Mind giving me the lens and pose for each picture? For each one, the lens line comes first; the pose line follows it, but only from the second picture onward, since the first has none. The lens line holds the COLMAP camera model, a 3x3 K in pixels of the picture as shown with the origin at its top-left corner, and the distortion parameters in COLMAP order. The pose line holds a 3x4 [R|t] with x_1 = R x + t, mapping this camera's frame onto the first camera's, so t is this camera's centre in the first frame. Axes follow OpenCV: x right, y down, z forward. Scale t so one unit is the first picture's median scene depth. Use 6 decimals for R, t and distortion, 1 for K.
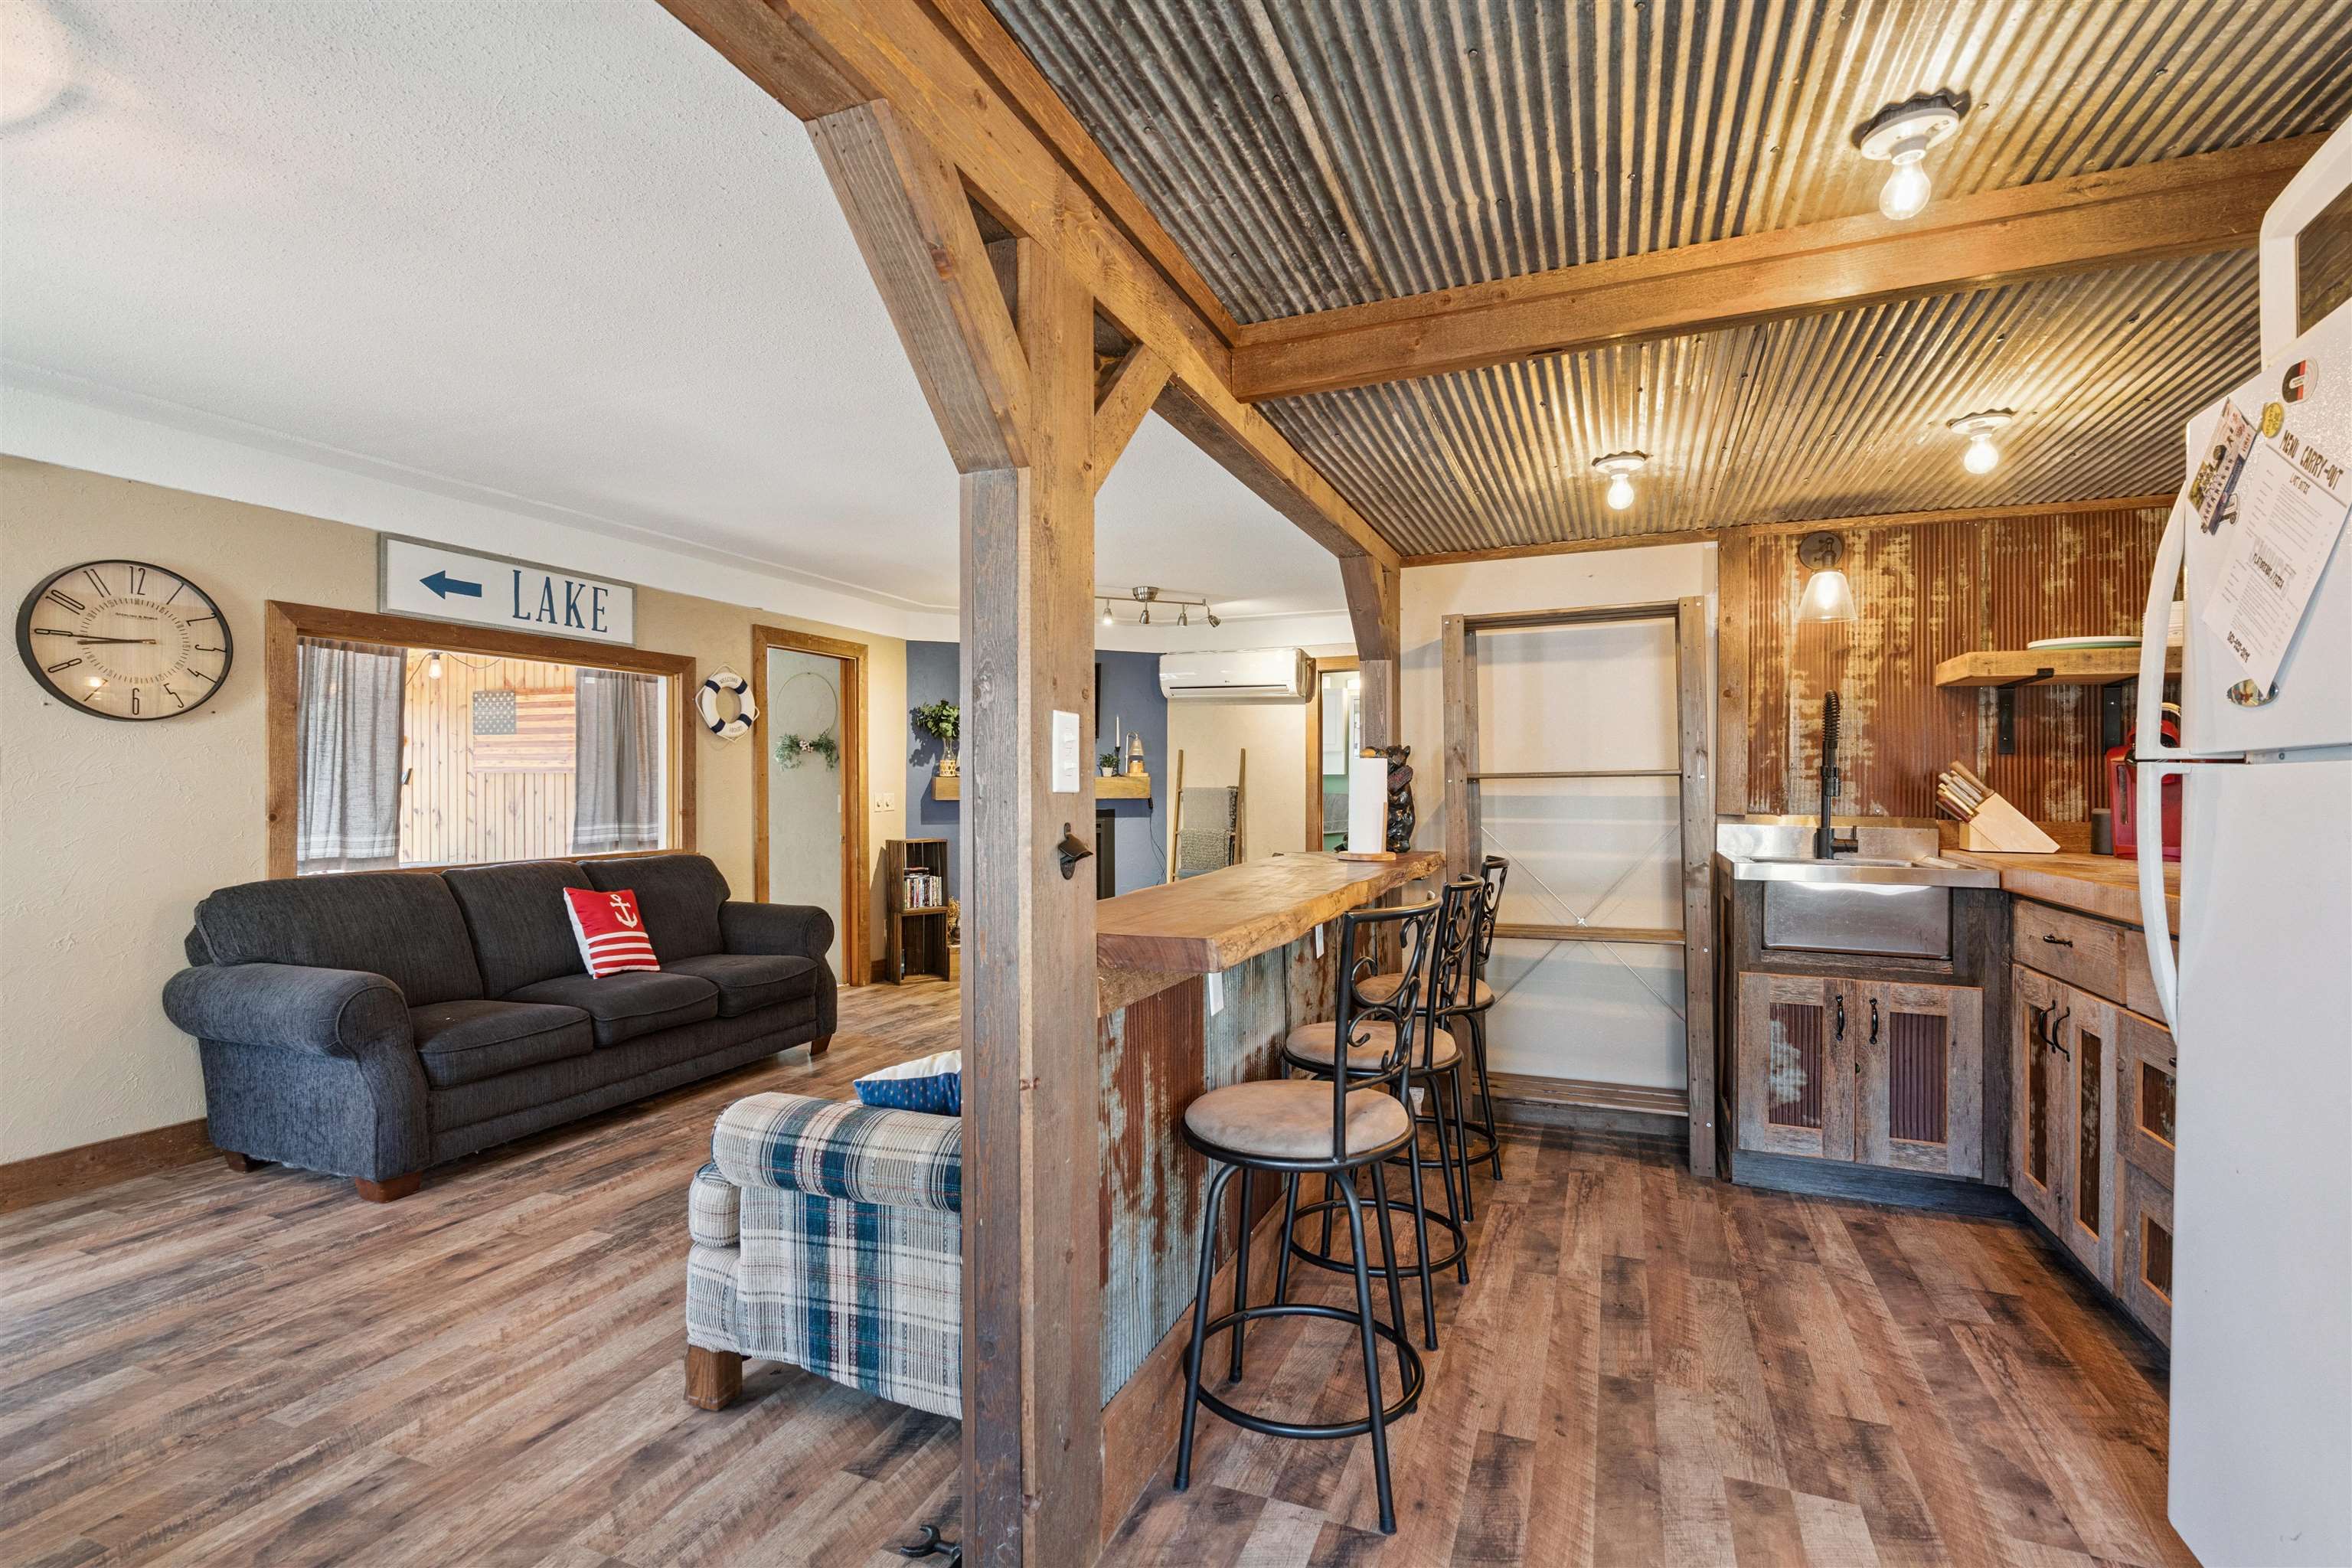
lens RADIAL K [[1056.1, 0, 1174.9], [0, 1056.1, 783.5], [0, 0, 1]] dist [-0.008272, 0.004973]
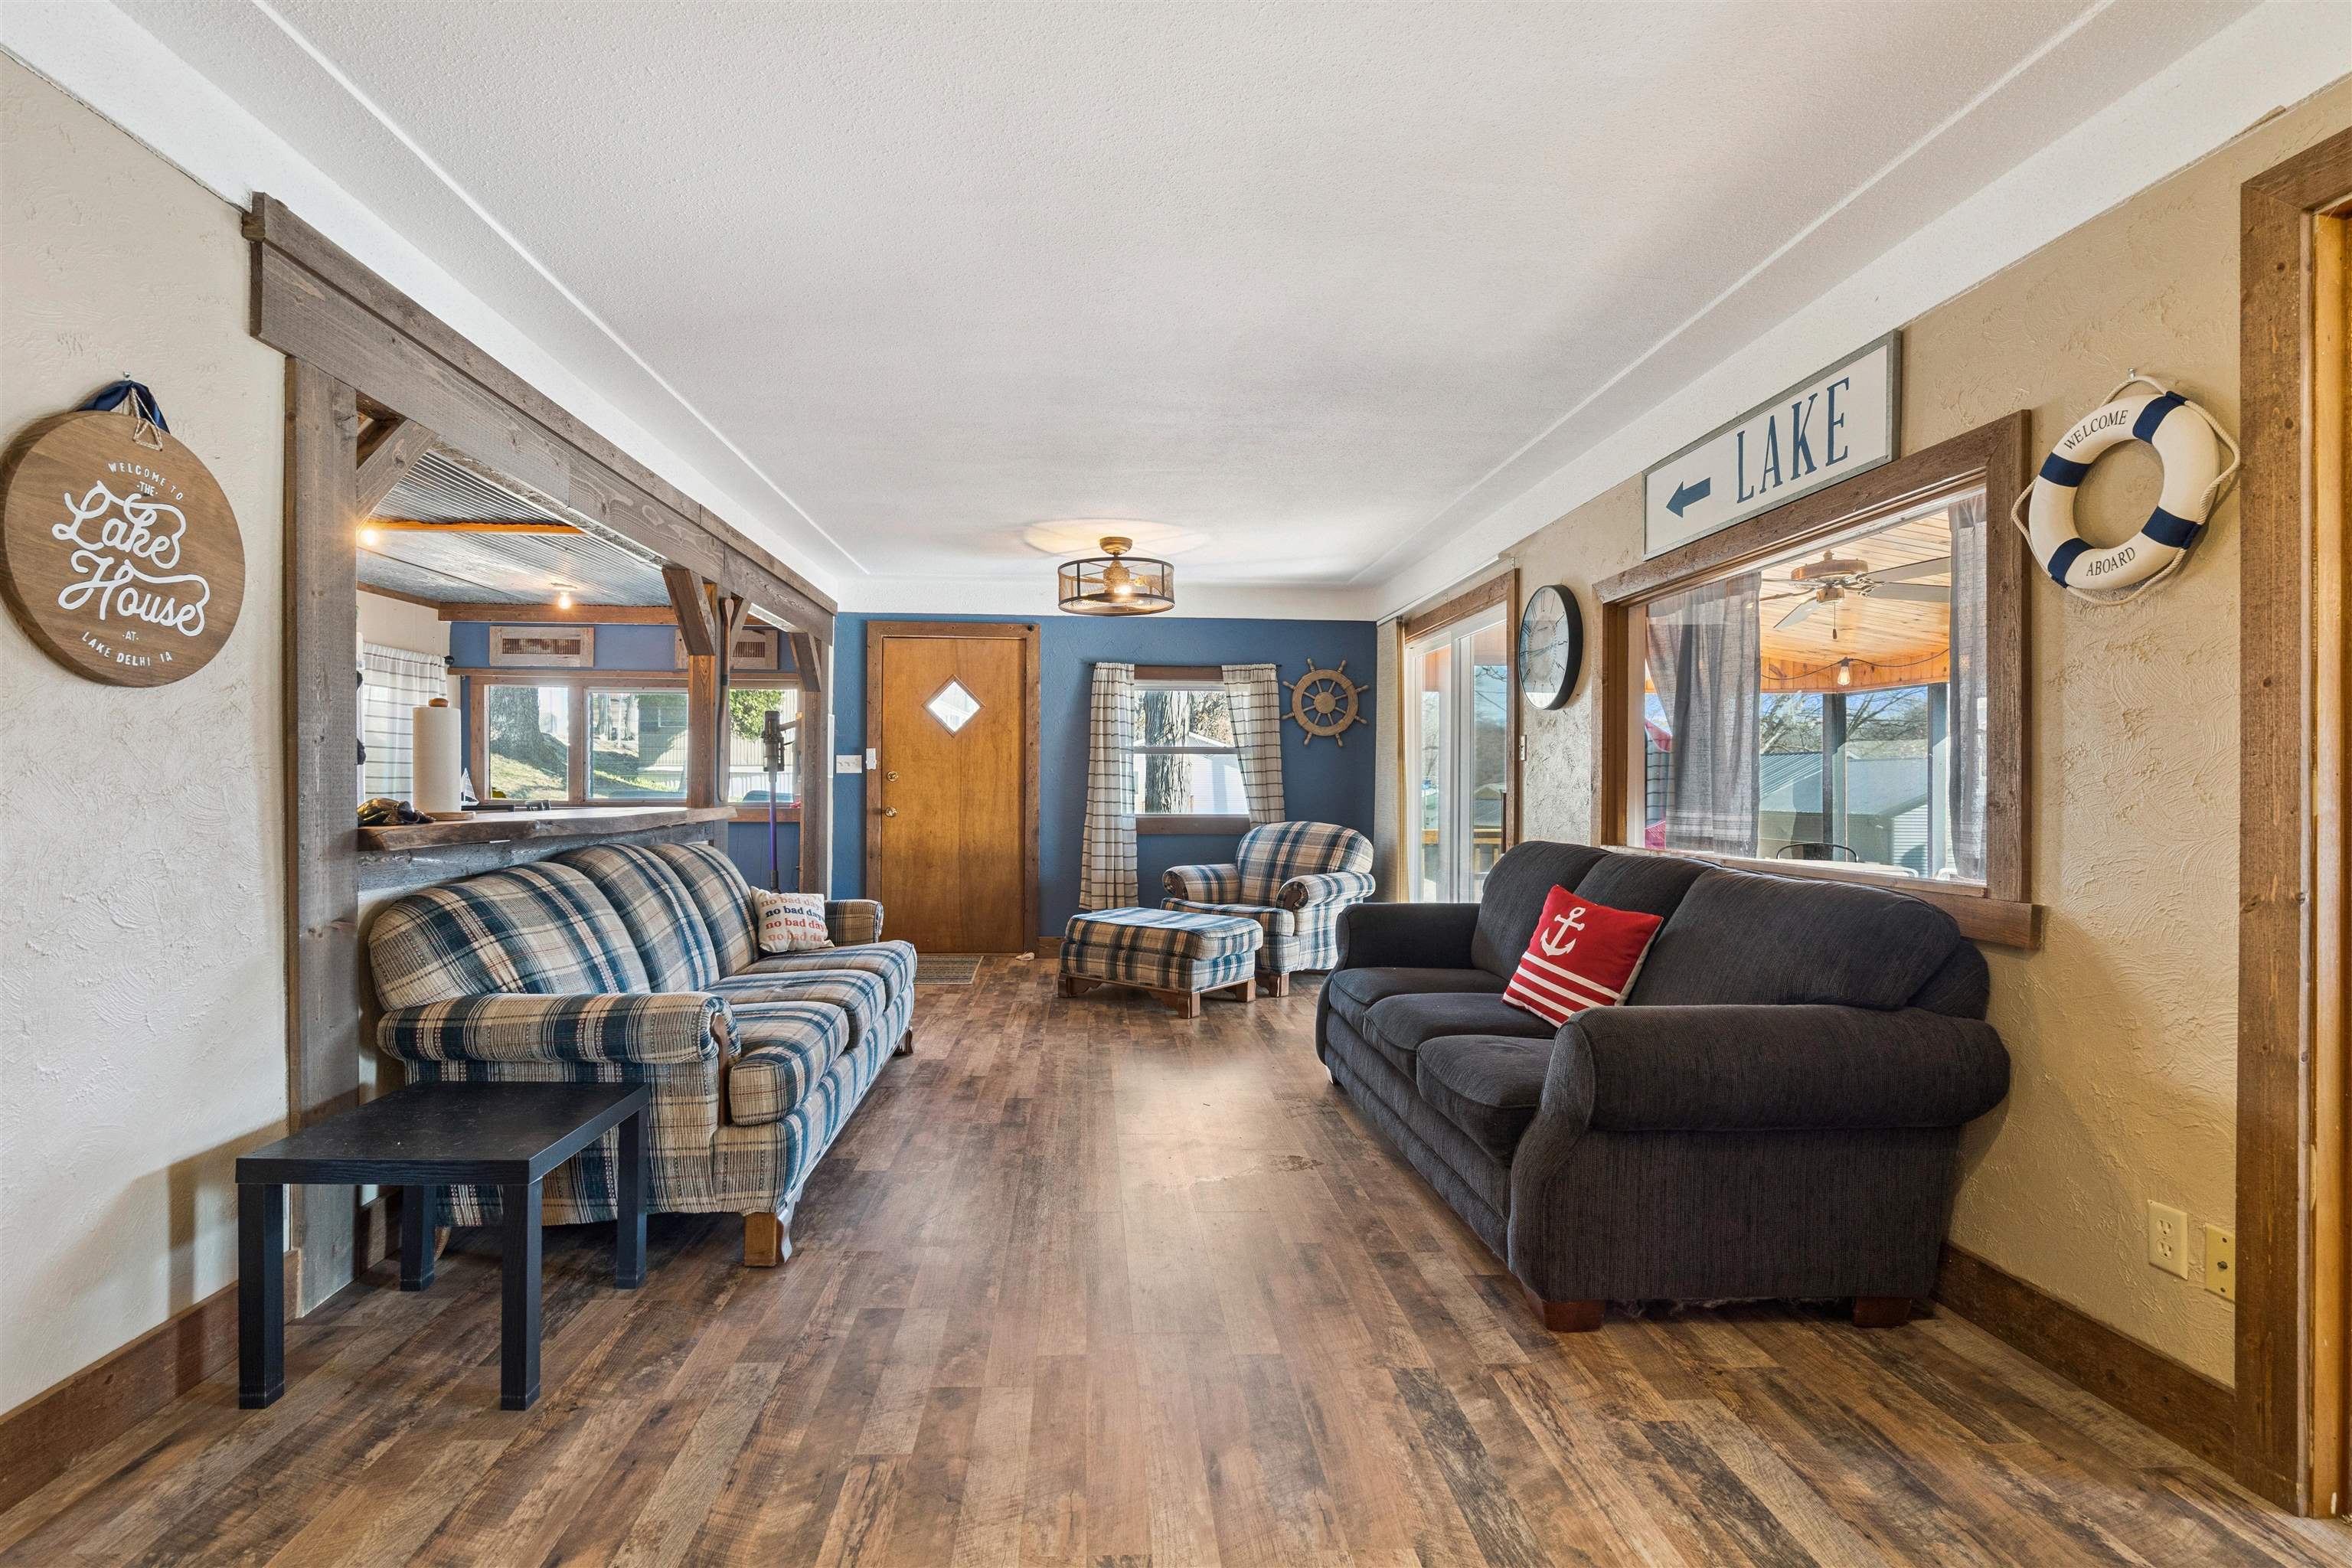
lens RADIAL K [[1056.1, 0, 1170.7], [0, 1056.1, 783.7], [0, 0, 1]] dist [-0.008272, 0.004973]
pose [[-0.886391, -0.008135, -0.462866, 0.019294], [-0.006467, 0.999966, -0.005190, 0.042558], [0.462892, -0.001607, -0.886413, 2.019483]]
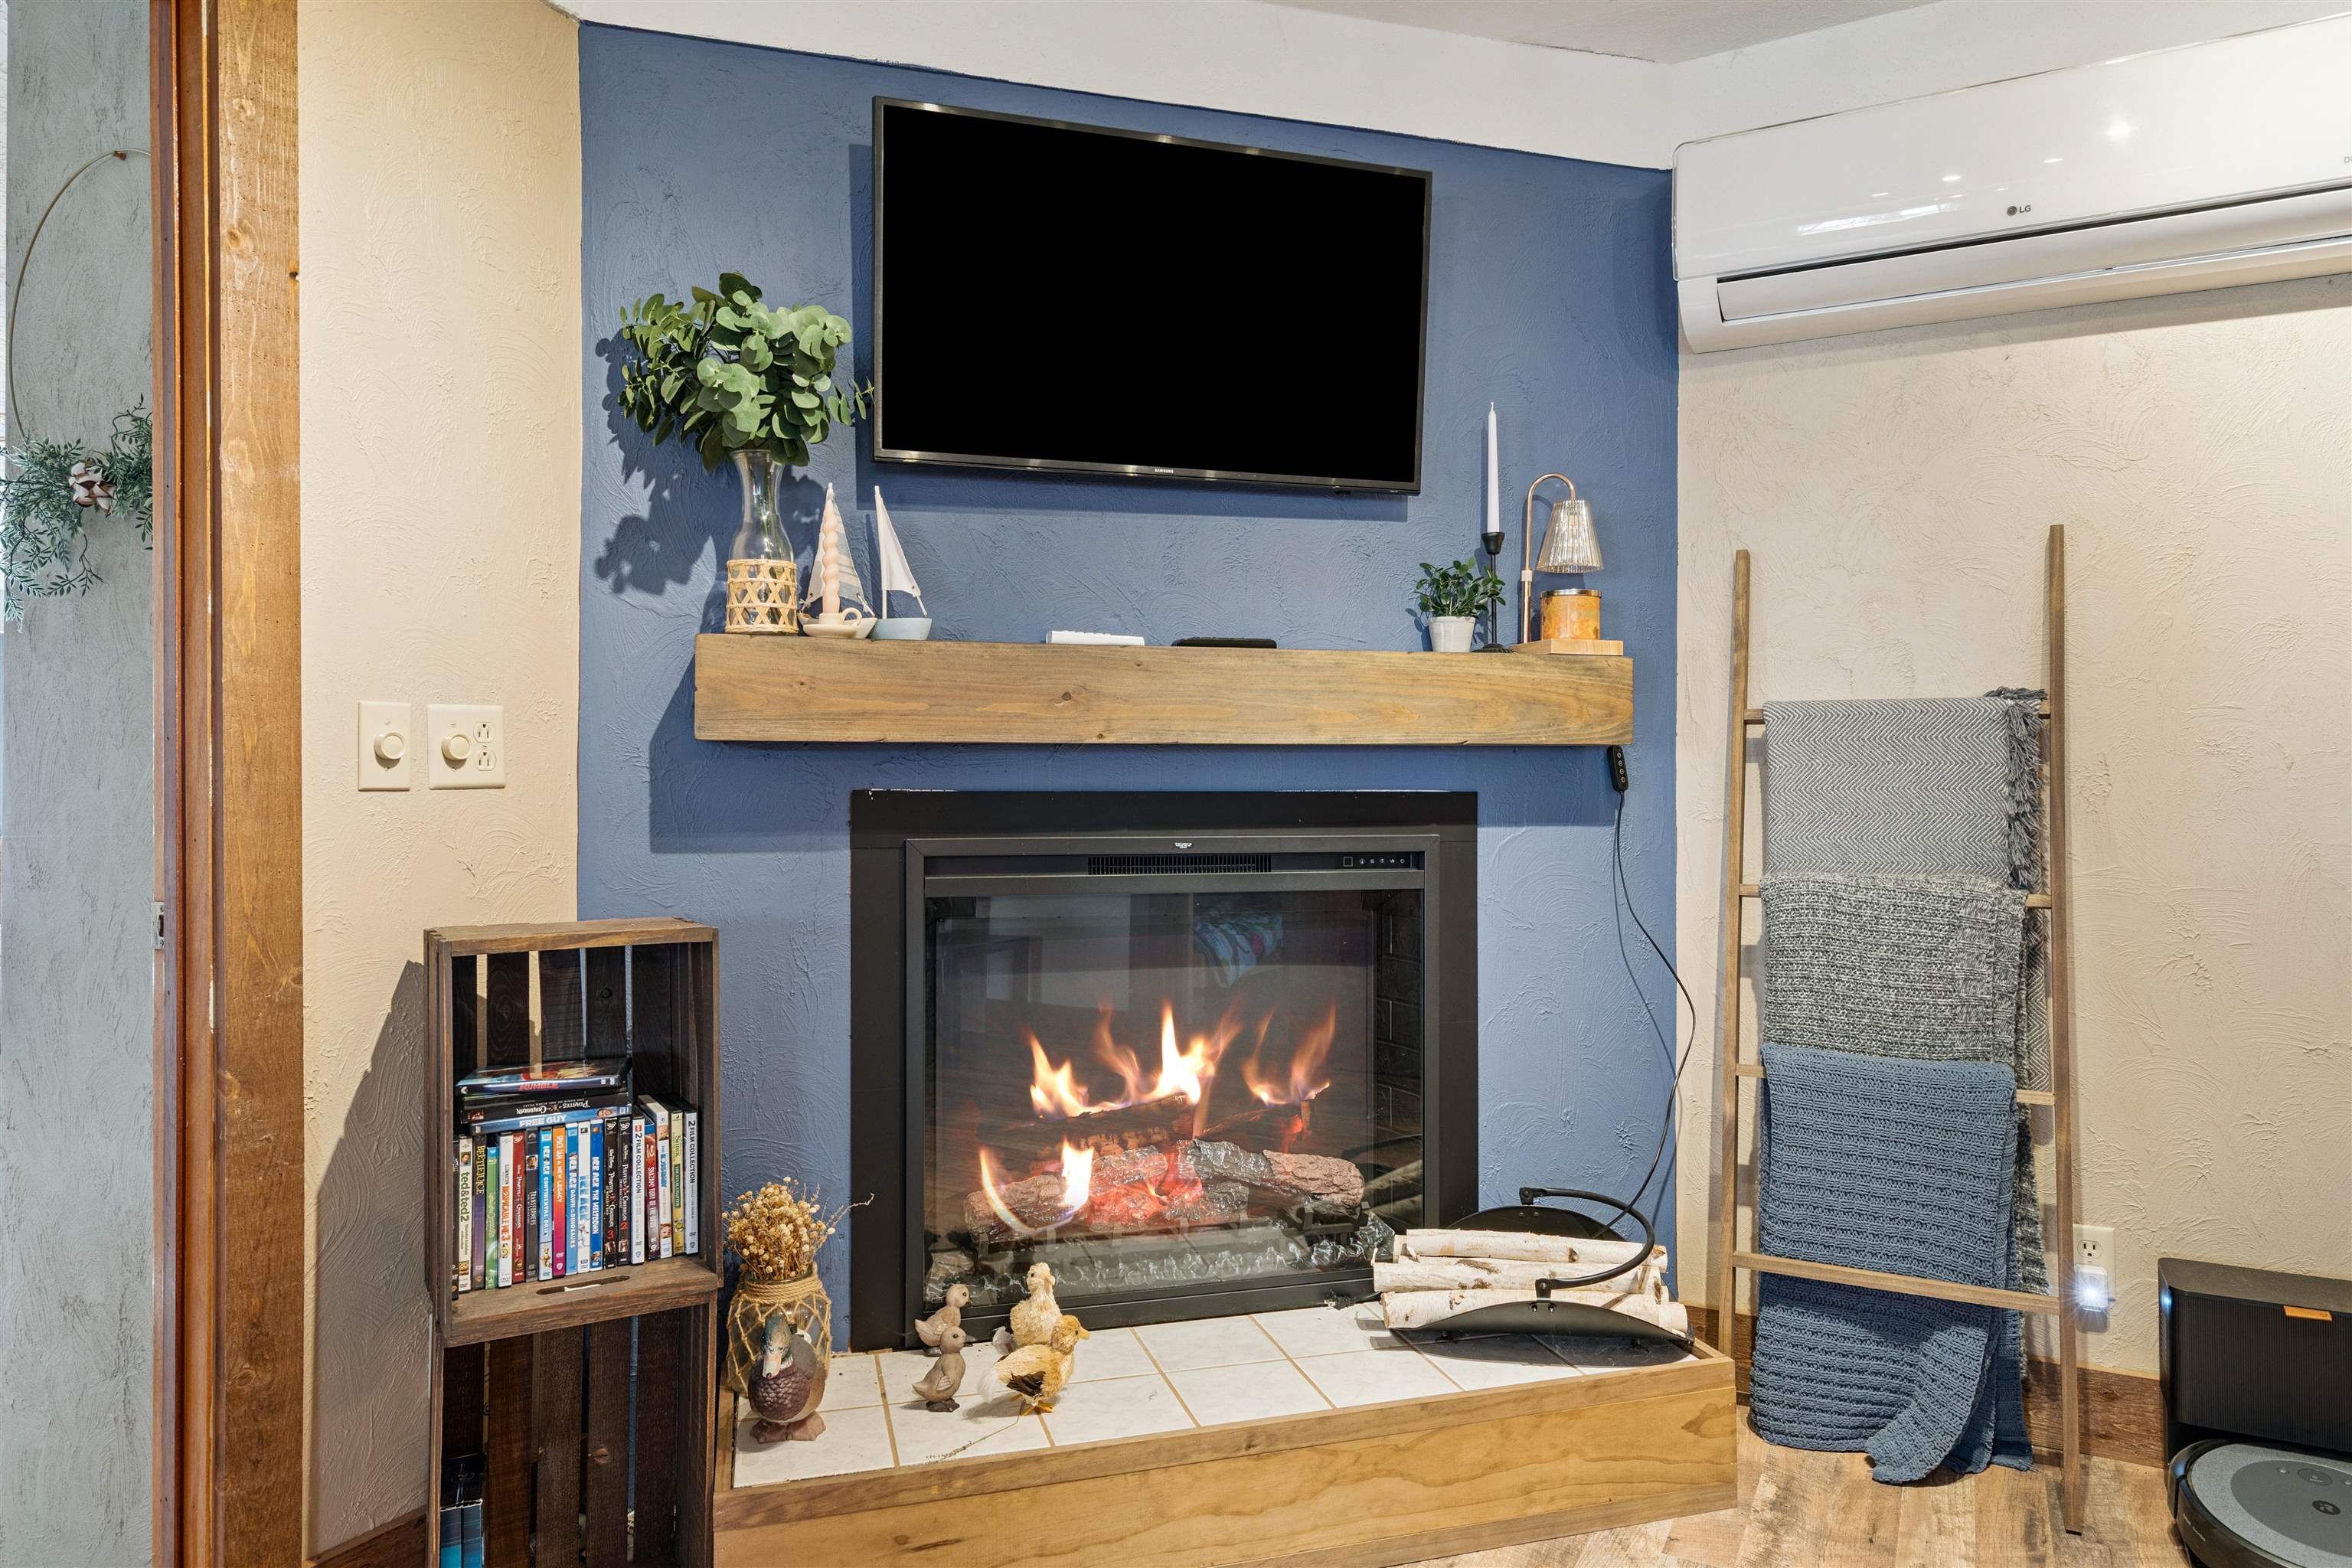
lens RADIAL K [[1409.5, 0, 1174.2], [0, 1409.5, 782.9], [0, 0, 1]] dist [0.005954, 0.001837]
pose [[0.994164, -0.003455, -0.107827, -0.212499], [0.002310, 0.999940, -0.010738, 0.059762], [0.107857, 0.010426, 0.994112, 1.553233]]
